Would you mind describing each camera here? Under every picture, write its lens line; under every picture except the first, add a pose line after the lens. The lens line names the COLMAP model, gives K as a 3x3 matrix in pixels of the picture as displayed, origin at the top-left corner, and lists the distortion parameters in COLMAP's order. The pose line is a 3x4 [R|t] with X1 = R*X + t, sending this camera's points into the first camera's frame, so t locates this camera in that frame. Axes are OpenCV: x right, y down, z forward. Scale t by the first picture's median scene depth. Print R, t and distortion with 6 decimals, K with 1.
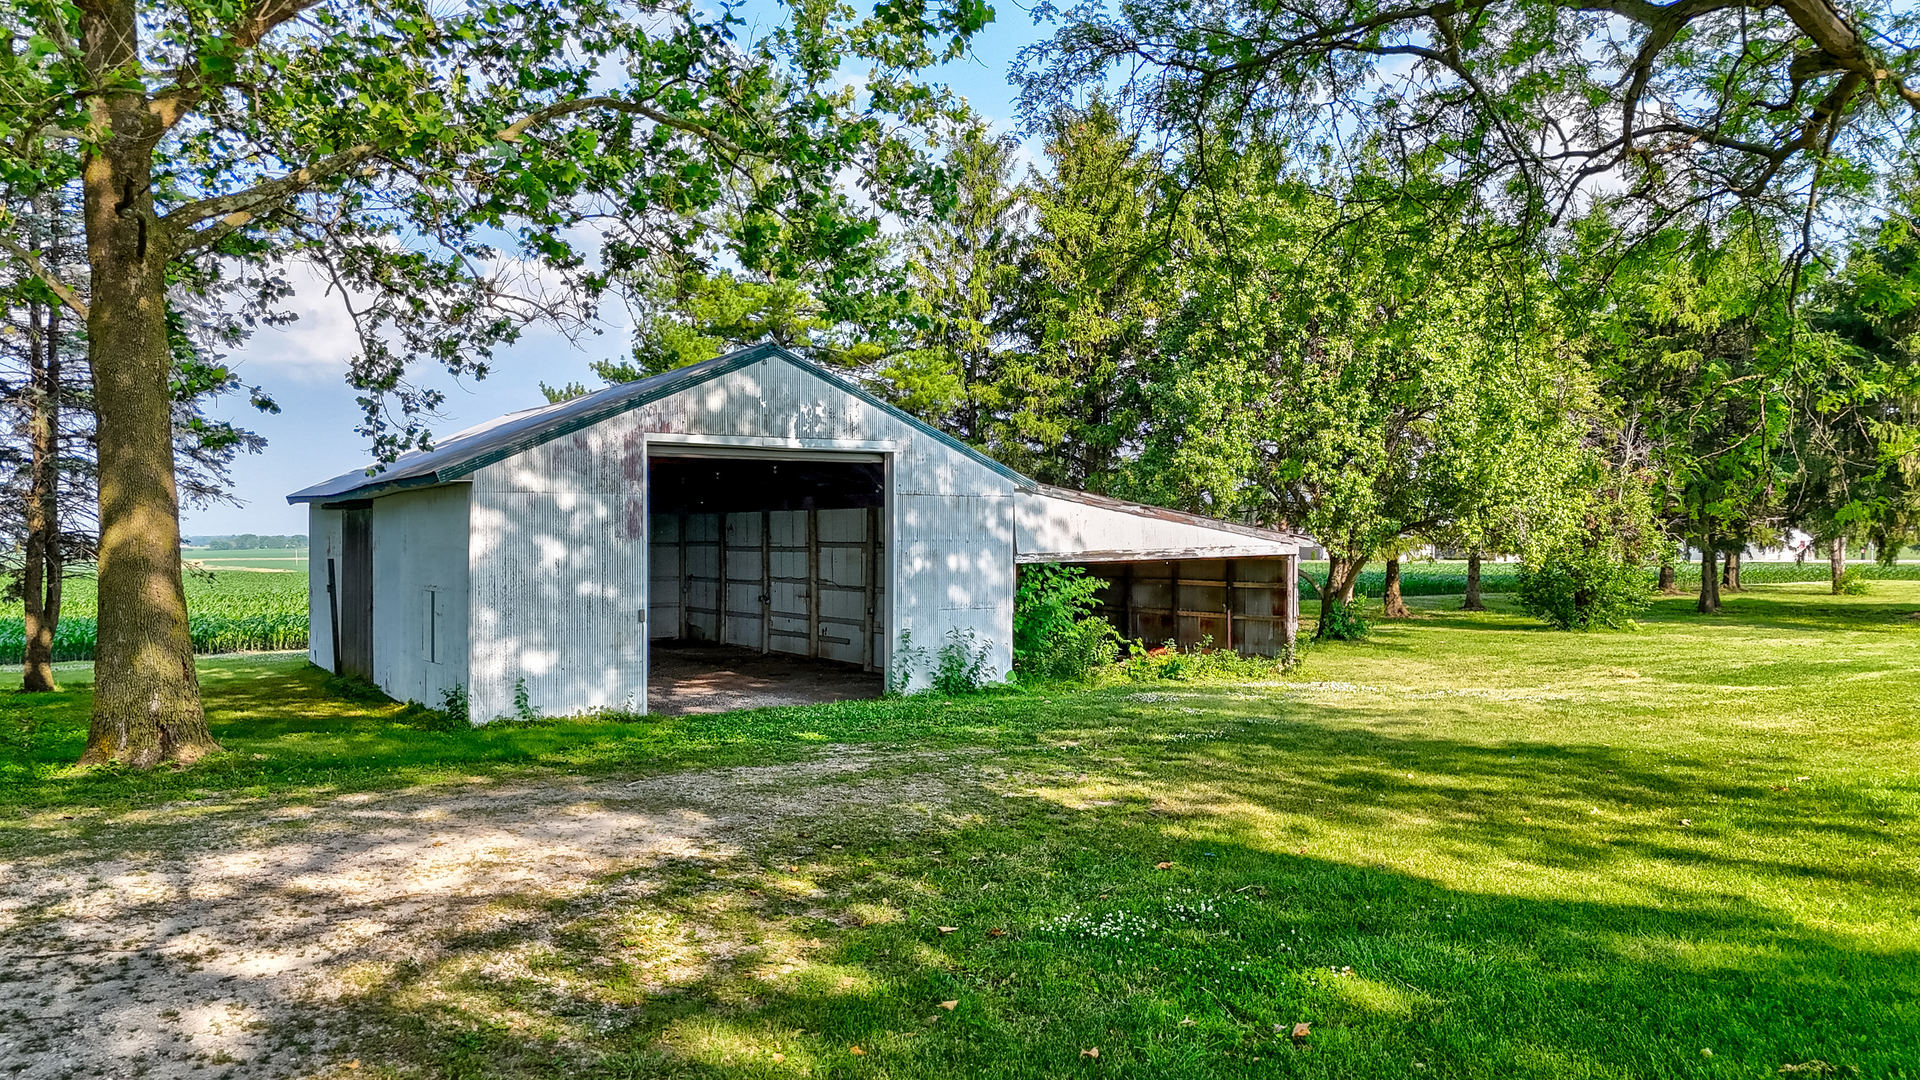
lens RADIAL K [[1413.6, 0, 960.0], [0, 1413.6, 540.0], [0, 0, 1]] dist [0.086435, -0.047662]
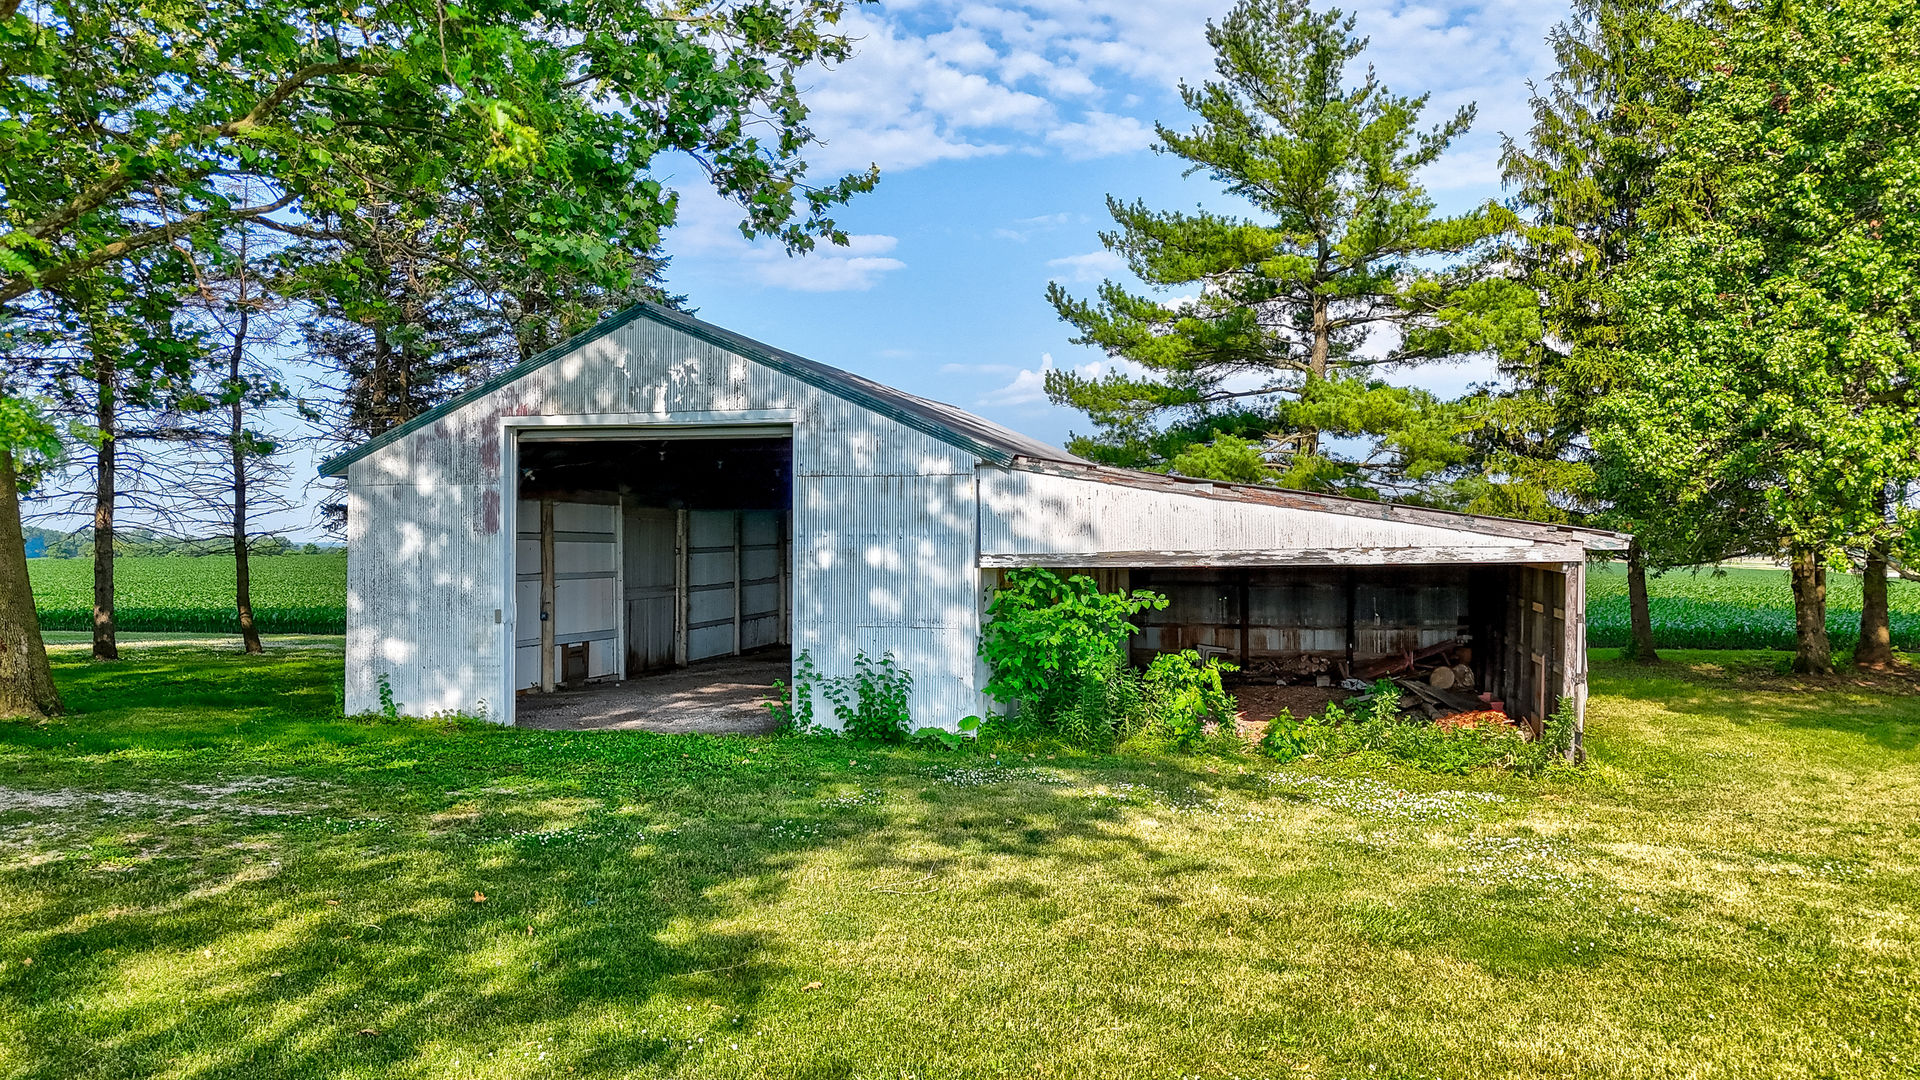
lens RADIAL K [[1413.6, 0, 960.0], [0, 1413.6, 540.0], [0, 0, 1]] dist [0.086435, -0.047662]
pose [[0.621409, -0.010478, -0.783416, 0.630218], [-0.016818, 0.999502, -0.026709, 0.024148], [0.783306, 0.029773, 0.620923, 0.581462]]
